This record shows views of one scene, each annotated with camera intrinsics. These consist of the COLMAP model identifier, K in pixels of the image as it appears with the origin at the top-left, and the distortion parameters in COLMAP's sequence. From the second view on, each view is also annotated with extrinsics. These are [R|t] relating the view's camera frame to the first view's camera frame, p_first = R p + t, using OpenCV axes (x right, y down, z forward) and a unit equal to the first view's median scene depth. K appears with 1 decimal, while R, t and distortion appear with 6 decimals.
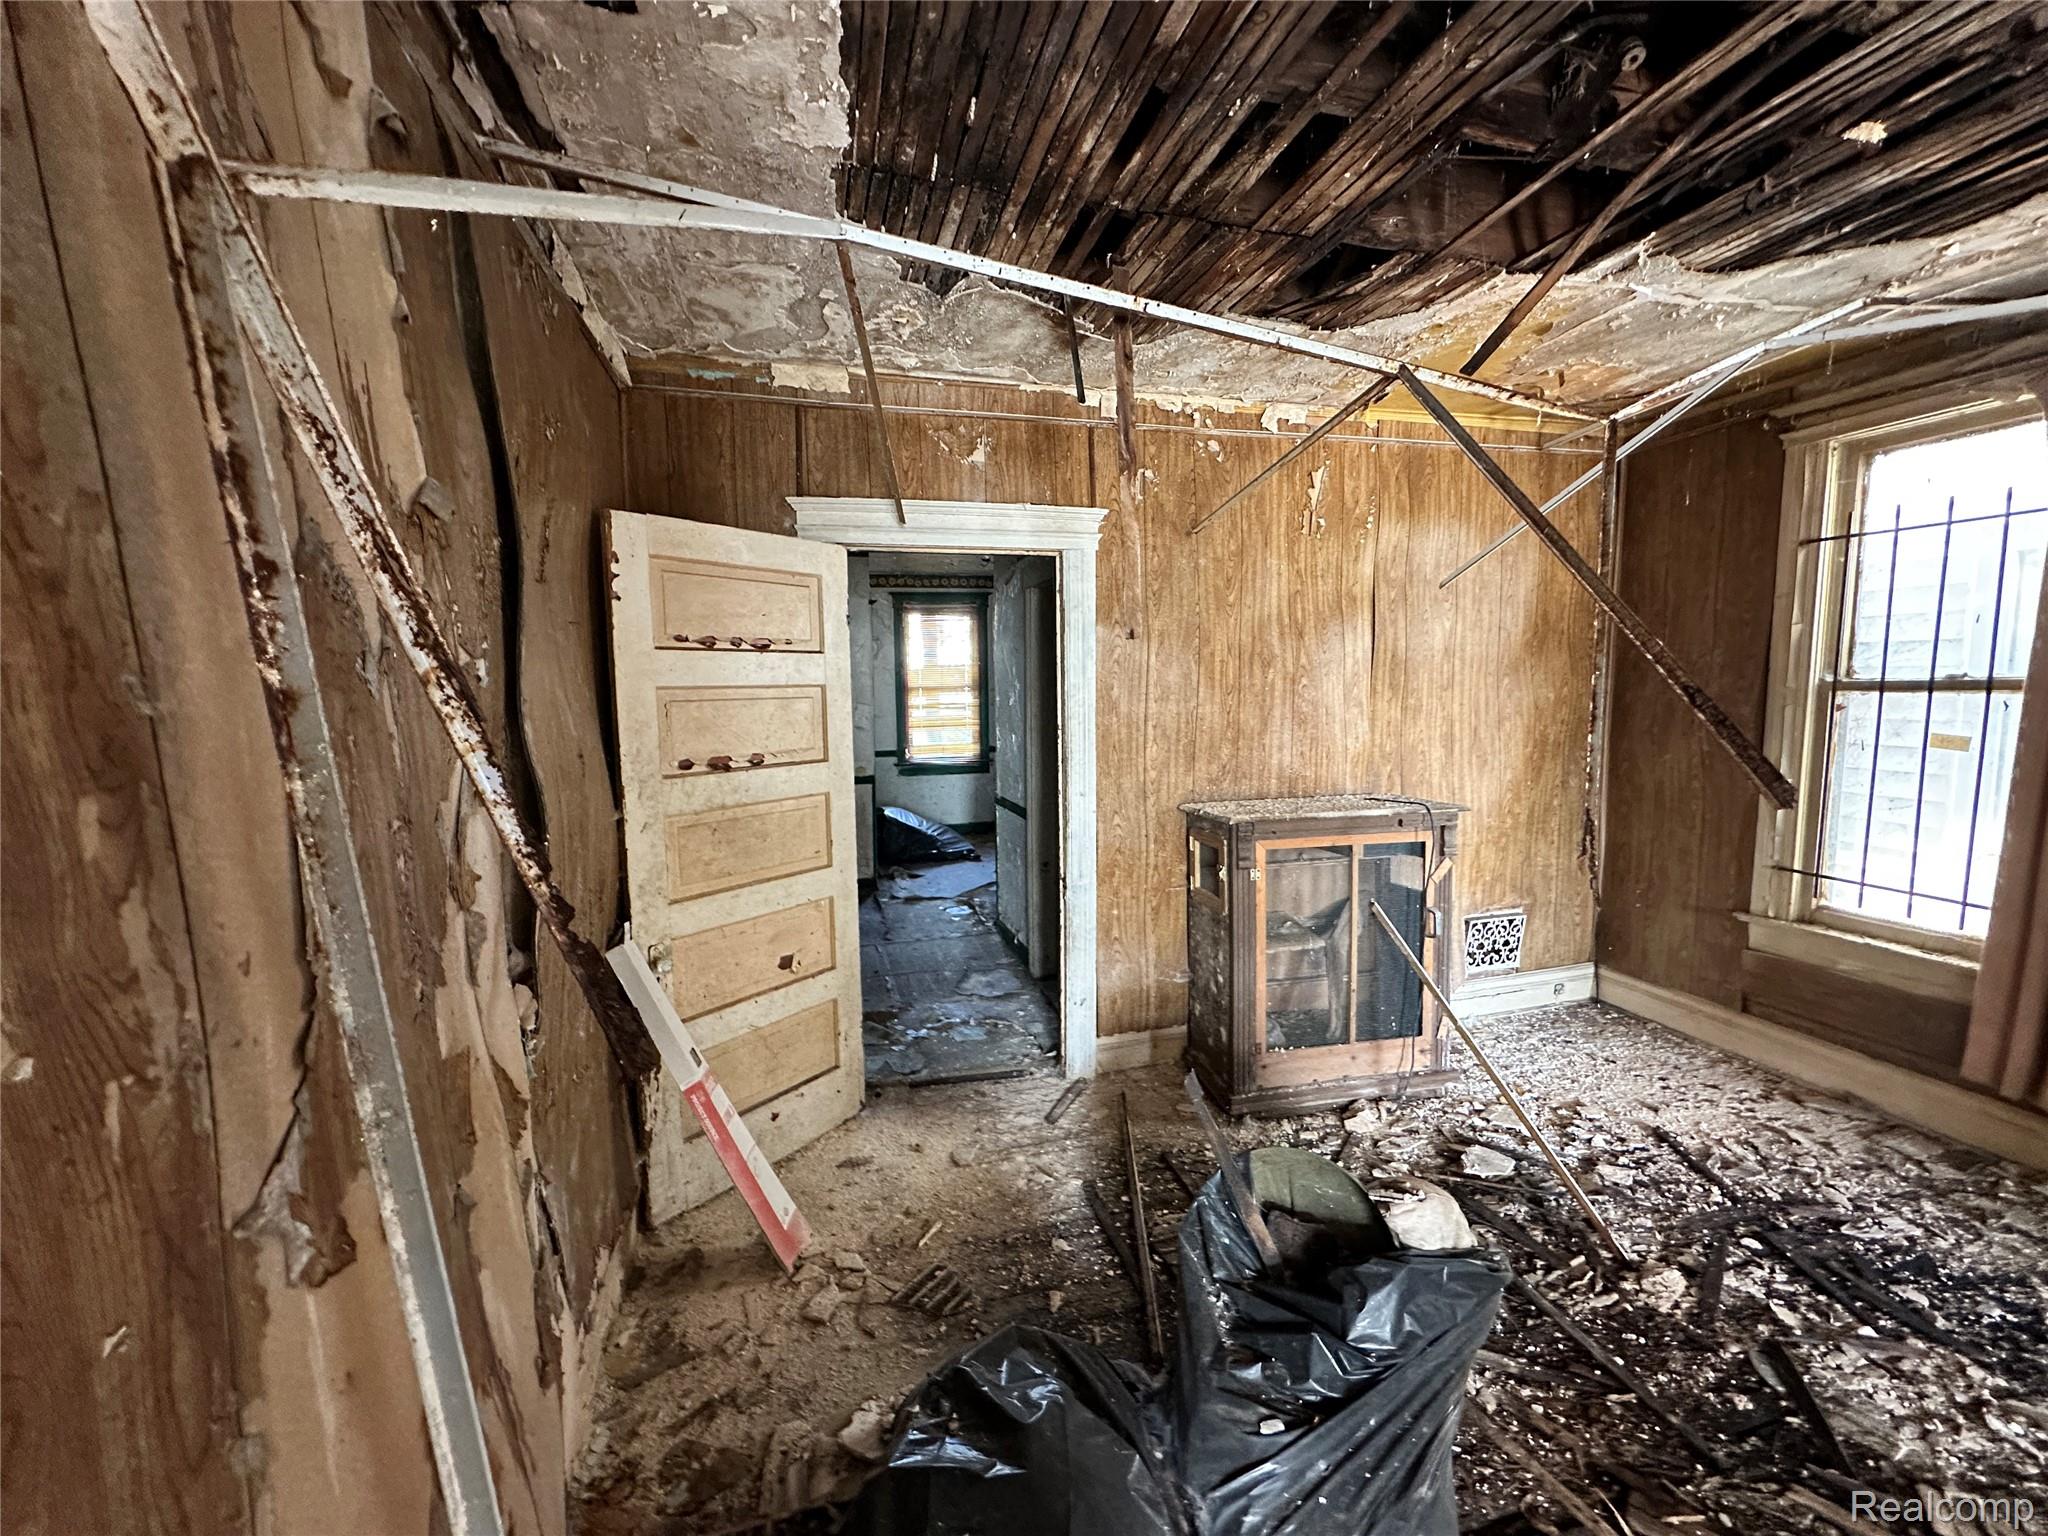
lens RADIAL K [[816.3, 0, 1020.9], [0, 816.3, 766.8], [0, 0, 1]] dist [-0.005159, 0.000989]
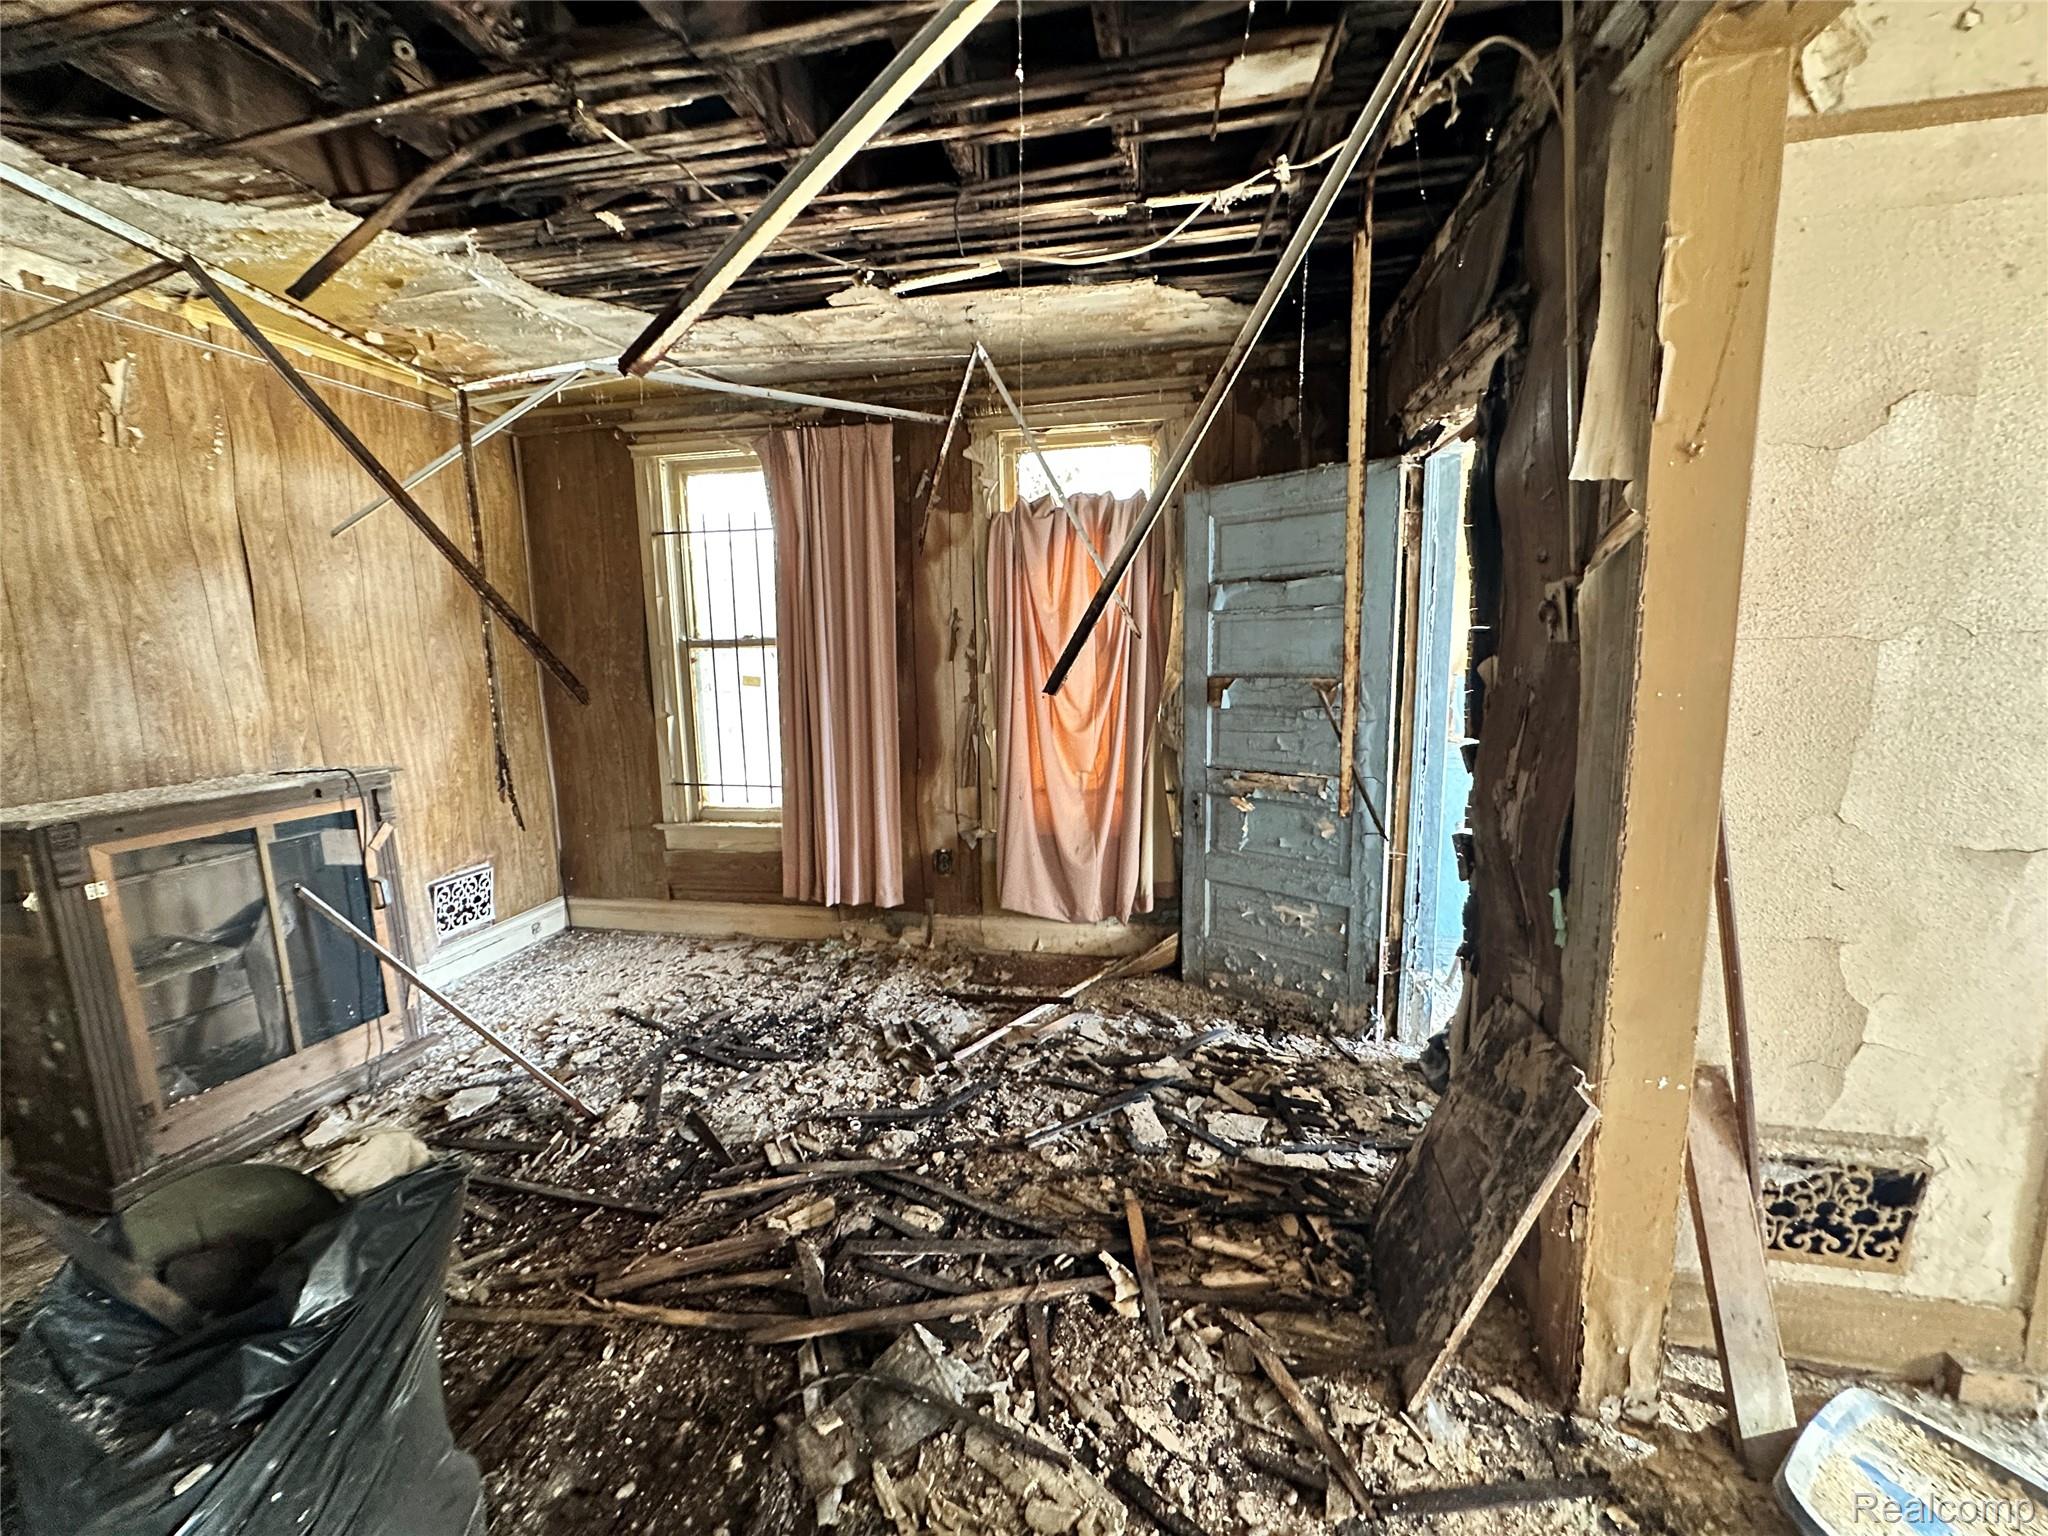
lens RADIAL K [[816.3, 0, 1021.6], [0, 816.3, 767.0], [0, 0, 1]] dist [-0.005159, 0.000989]
pose [[0.441271, -0.127120, 0.888324, 0.015834], [0.103855, 0.990498, 0.090152, 0.045066], [-0.891344, 0.052475, 0.450280, -0.112580]]
